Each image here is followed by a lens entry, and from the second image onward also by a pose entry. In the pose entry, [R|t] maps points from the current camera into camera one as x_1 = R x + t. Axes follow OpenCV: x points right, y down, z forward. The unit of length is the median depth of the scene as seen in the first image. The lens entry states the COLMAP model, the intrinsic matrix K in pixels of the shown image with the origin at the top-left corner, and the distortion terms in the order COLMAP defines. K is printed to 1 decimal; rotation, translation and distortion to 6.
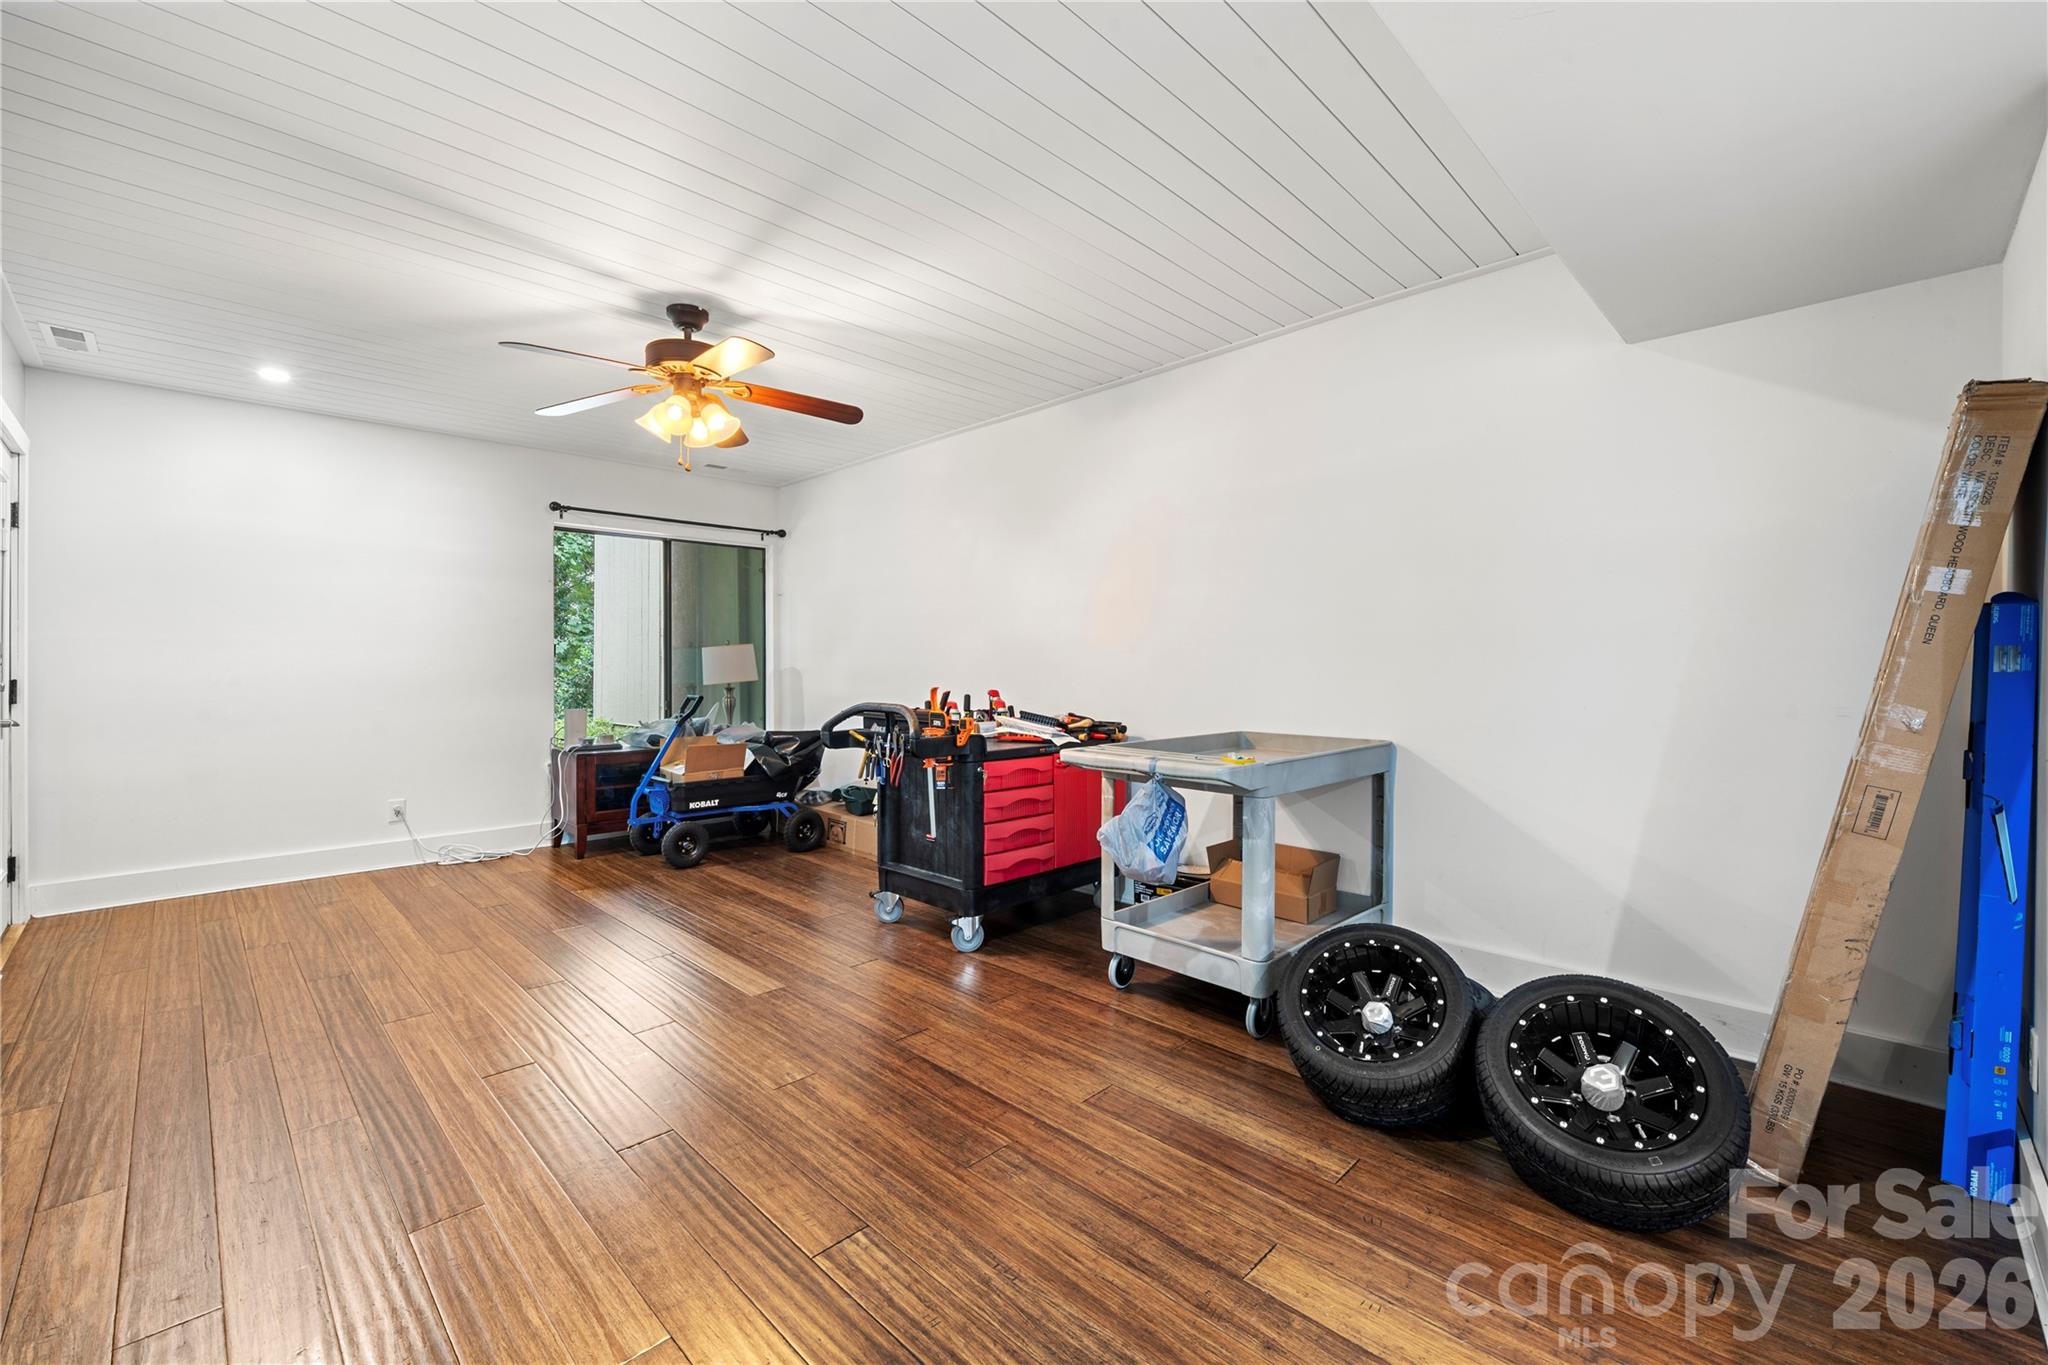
lens RADIAL K [[841.3, 0, 1023.2], [0, 841.3, 669.5], [0, 0, 1]] dist [-0.000624, 0.000015]
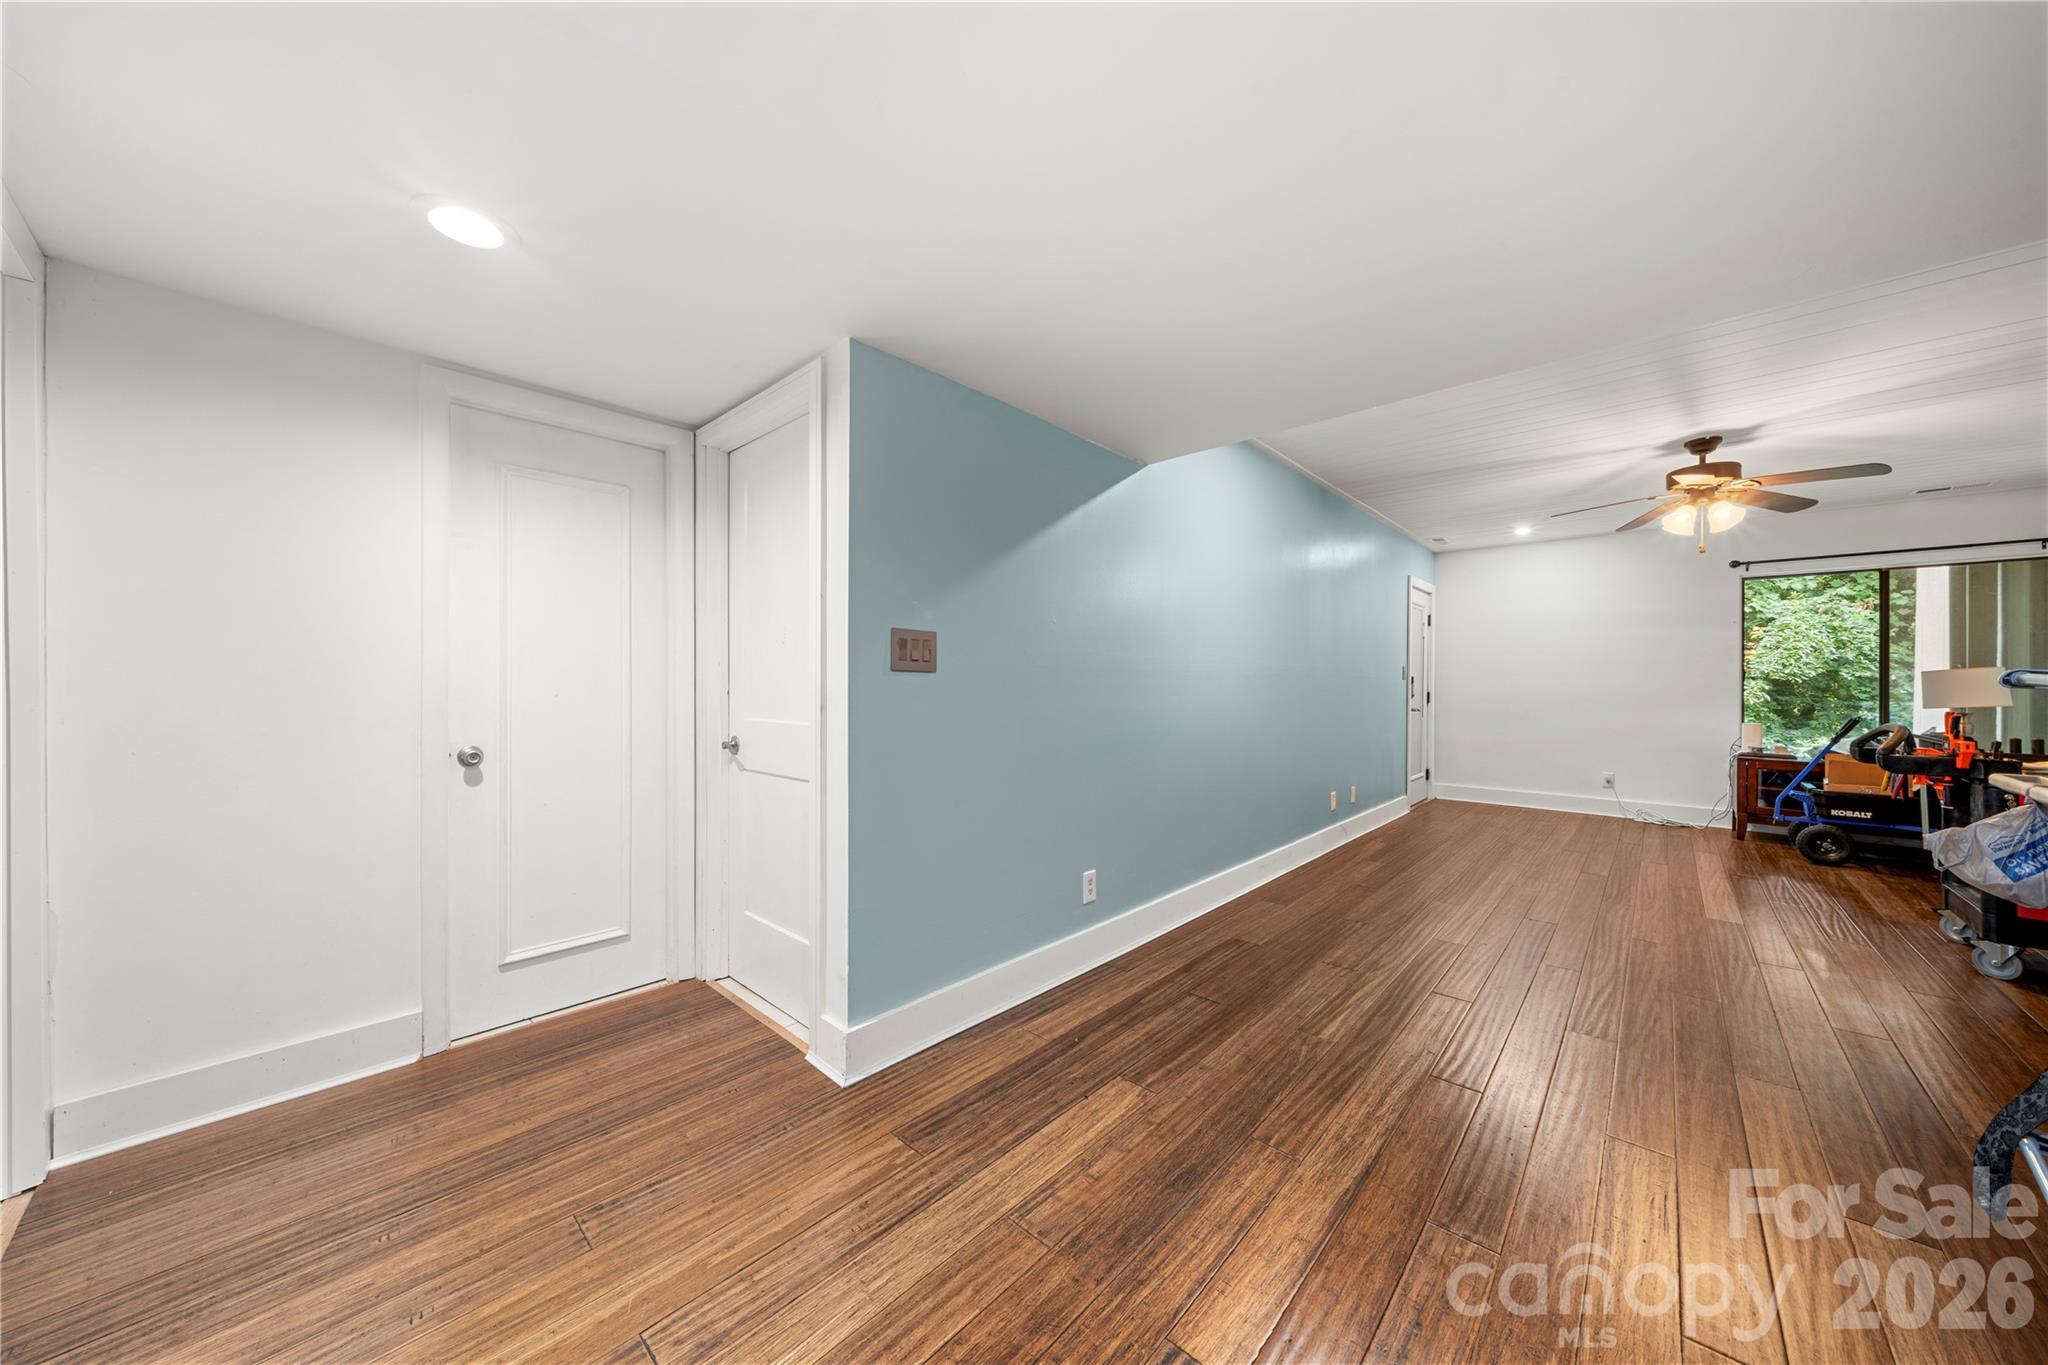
lens RADIAL K [[698.5, 0, 1022.3], [0, 698.5, 680.4], [0, 0, 1]] dist [-0.004033, -0.000127]
pose [[0.040510, -0.006324, -0.999159, 0.709965], [-0.007645, 0.999949, -0.006639, -0.003455], [0.999150, 0.007907, 0.040459, -0.191656]]
